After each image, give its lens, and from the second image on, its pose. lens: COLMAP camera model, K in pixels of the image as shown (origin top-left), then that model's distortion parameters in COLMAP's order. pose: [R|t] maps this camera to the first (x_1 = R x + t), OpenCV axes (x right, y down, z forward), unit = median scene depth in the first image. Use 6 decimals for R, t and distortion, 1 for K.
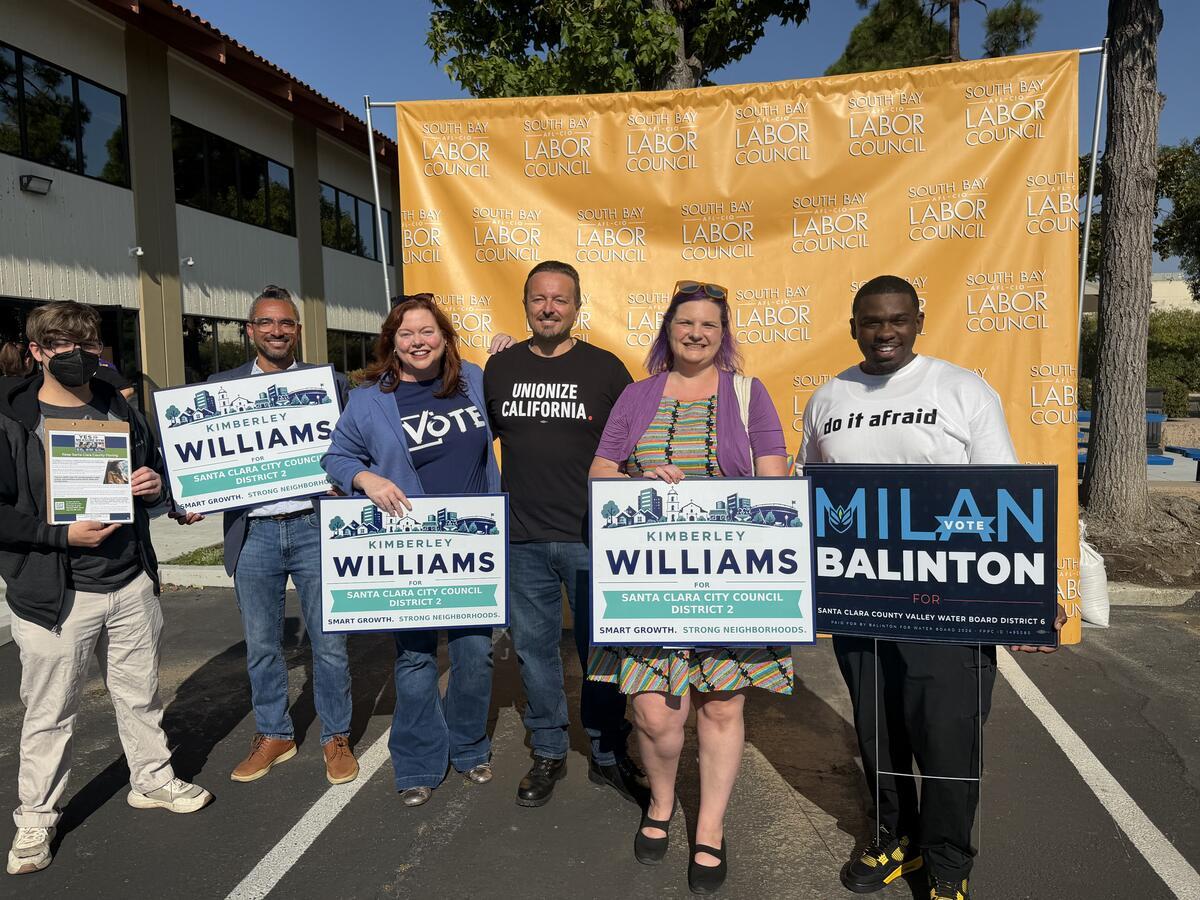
lens RADIAL K [[925.3, 0, 600.0], [0, 925.3, 450.0], [0, 0, 1]] dist [0.012617, 0.005827]
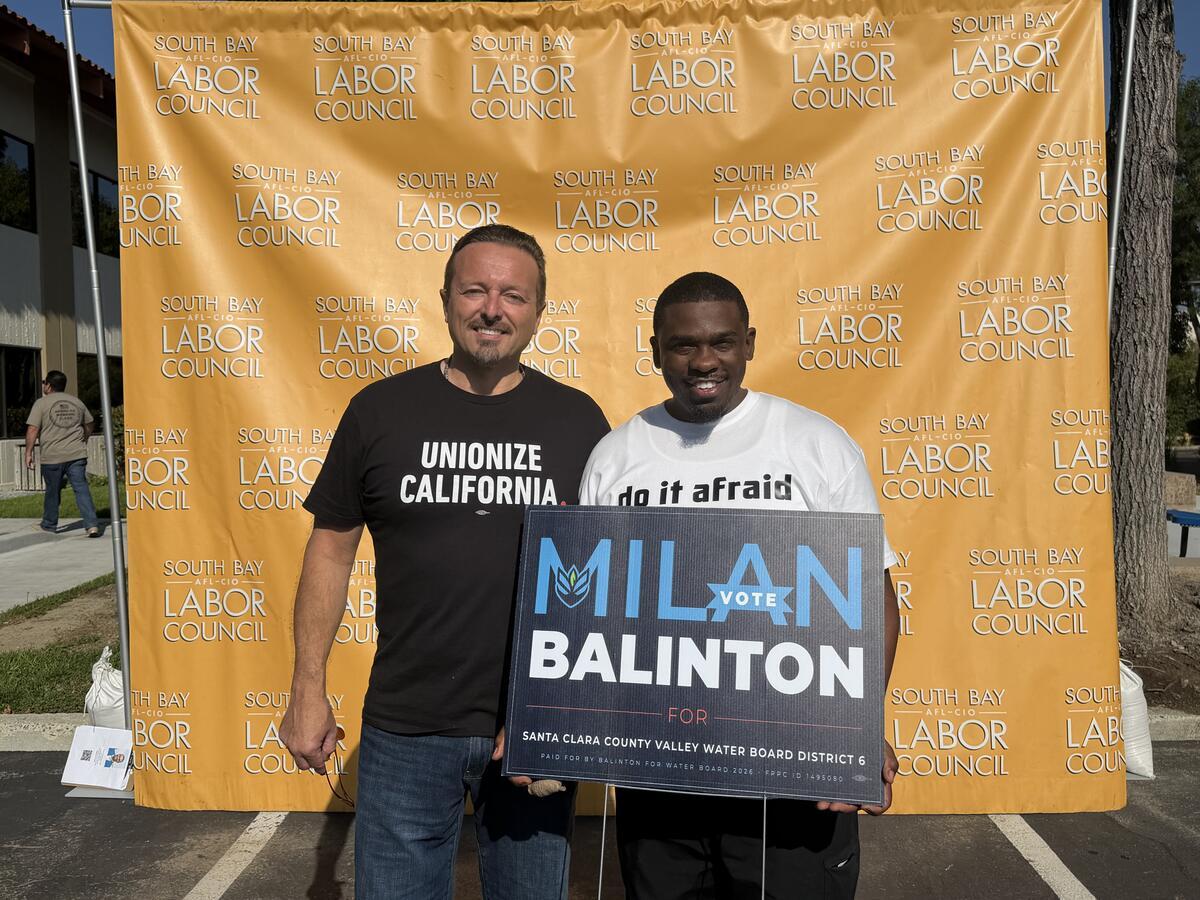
lens RADIAL K [[819.6, 0, 569.3], [0, 819.6, 432.7], [0, 0, 1]] dist [0.047131, -0.019796]
pose [[0.988450, -0.000396, 0.151550, 0.008759], [0.008122, 0.998698, -0.050366, -0.043119], [-0.151332, 0.051015, 0.987166, 0.414485]]
